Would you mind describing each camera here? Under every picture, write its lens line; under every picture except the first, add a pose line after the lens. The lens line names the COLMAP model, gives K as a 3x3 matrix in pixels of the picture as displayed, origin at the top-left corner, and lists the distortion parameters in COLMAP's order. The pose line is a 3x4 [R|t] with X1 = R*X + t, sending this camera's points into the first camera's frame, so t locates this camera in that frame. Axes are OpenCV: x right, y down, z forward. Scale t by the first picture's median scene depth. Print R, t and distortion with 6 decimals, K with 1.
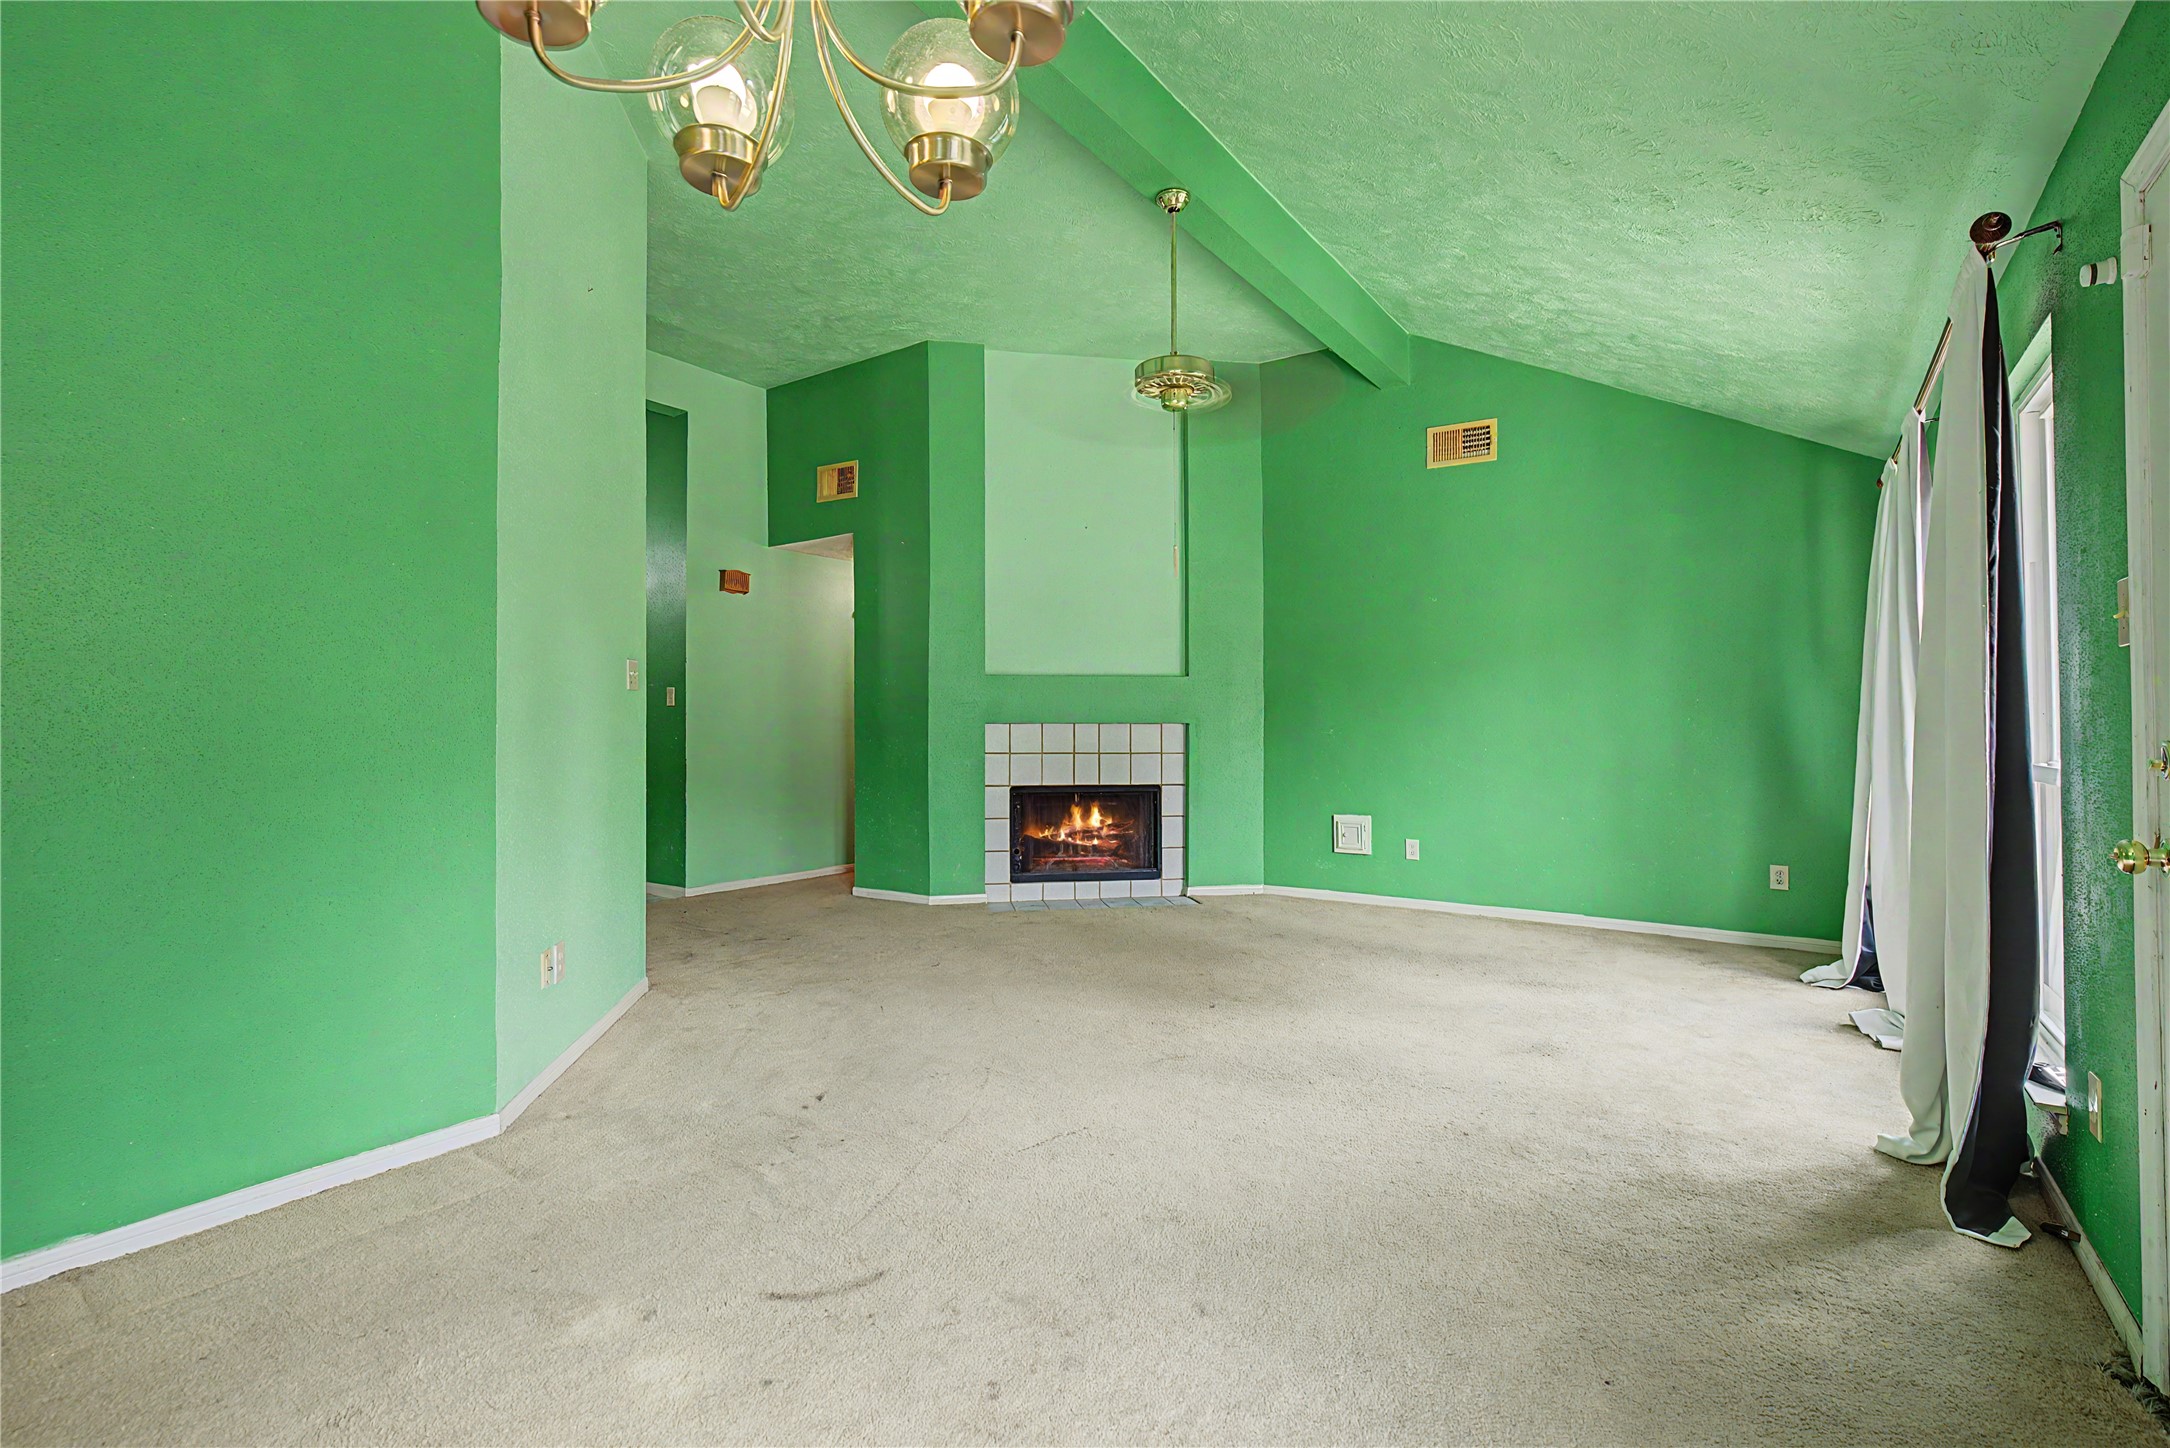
lens RADIAL K [[992.8, 0, 1096.6], [0, 992.8, 702.3], [0, 0, 1]] dist [-0.002445, 0.001345]
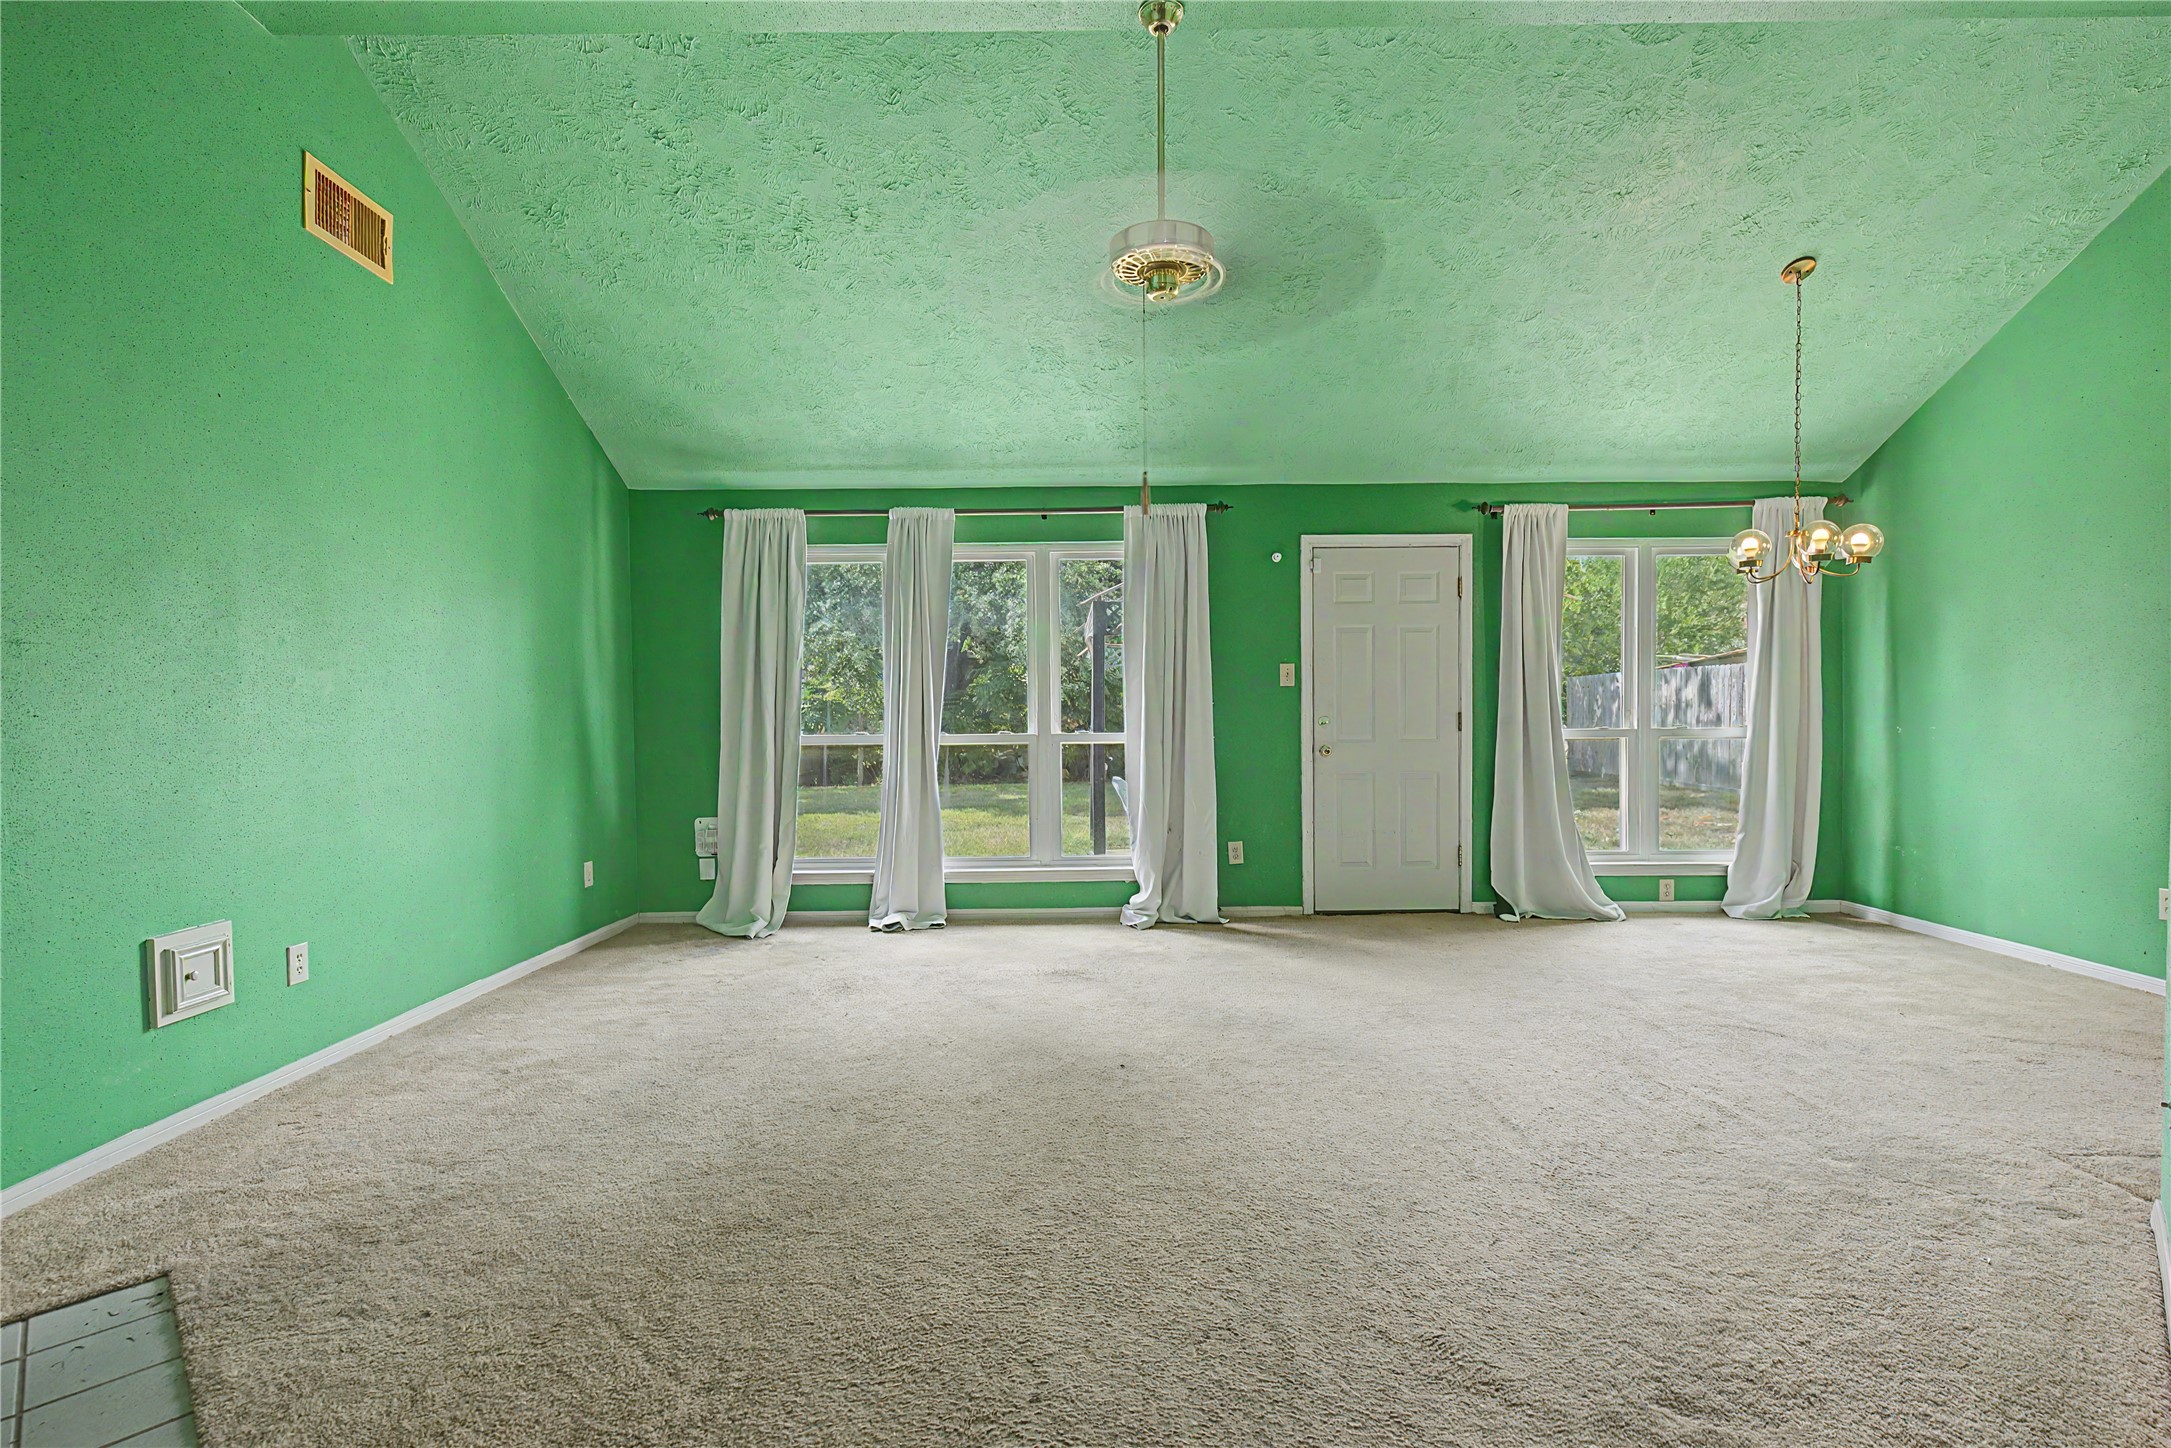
lens RADIAL K [[993.2, 0, 1086.2], [0, 993.2, 731.4], [0, 0, 1]] dist [-0.002445, 0.001345]
pose [[-0.567900, -0.009982, 0.823037, -0.312297], [-0.010282, 0.999934, 0.005033, 0.020812], [-0.823033, -0.005604, -0.567965, 0.900606]]
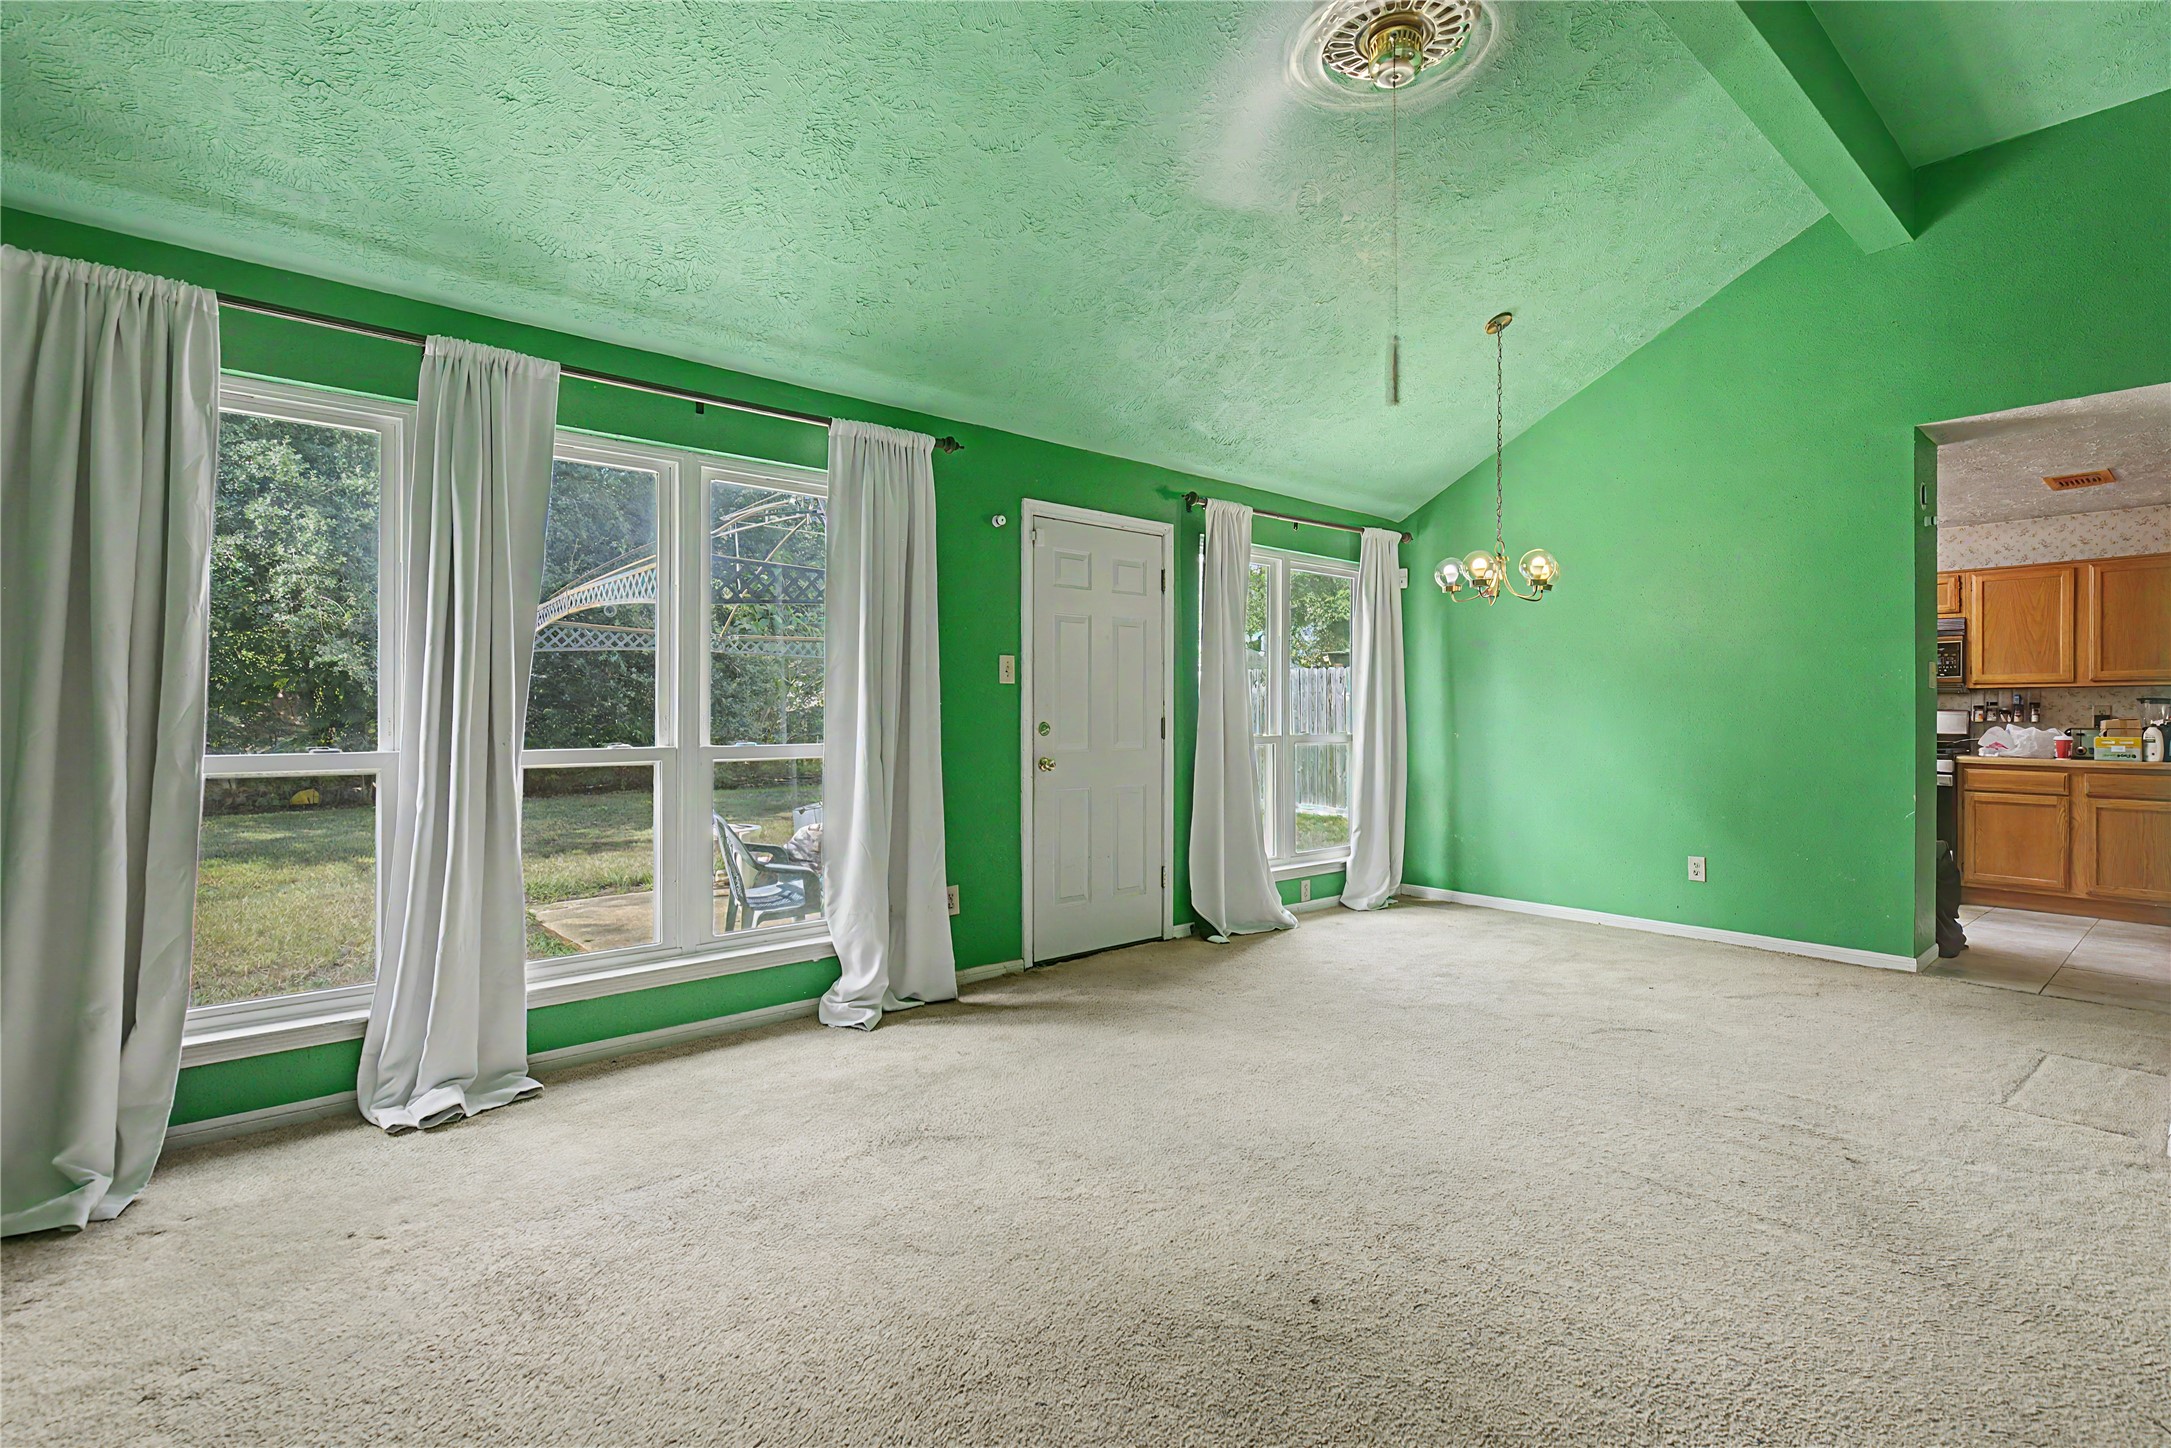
lens RADIAL K [[993.2, 0, 1081.6], [0, 993.2, 707.1], [0, 0, 1]] dist [-0.002445, 0.001345]
pose [[-0.965239, 0.000779, 0.261368, 0.062128], [-0.006939, 0.999567, -0.028603, 0.019447], [-0.261277, -0.029423, -0.964815, 0.916234]]
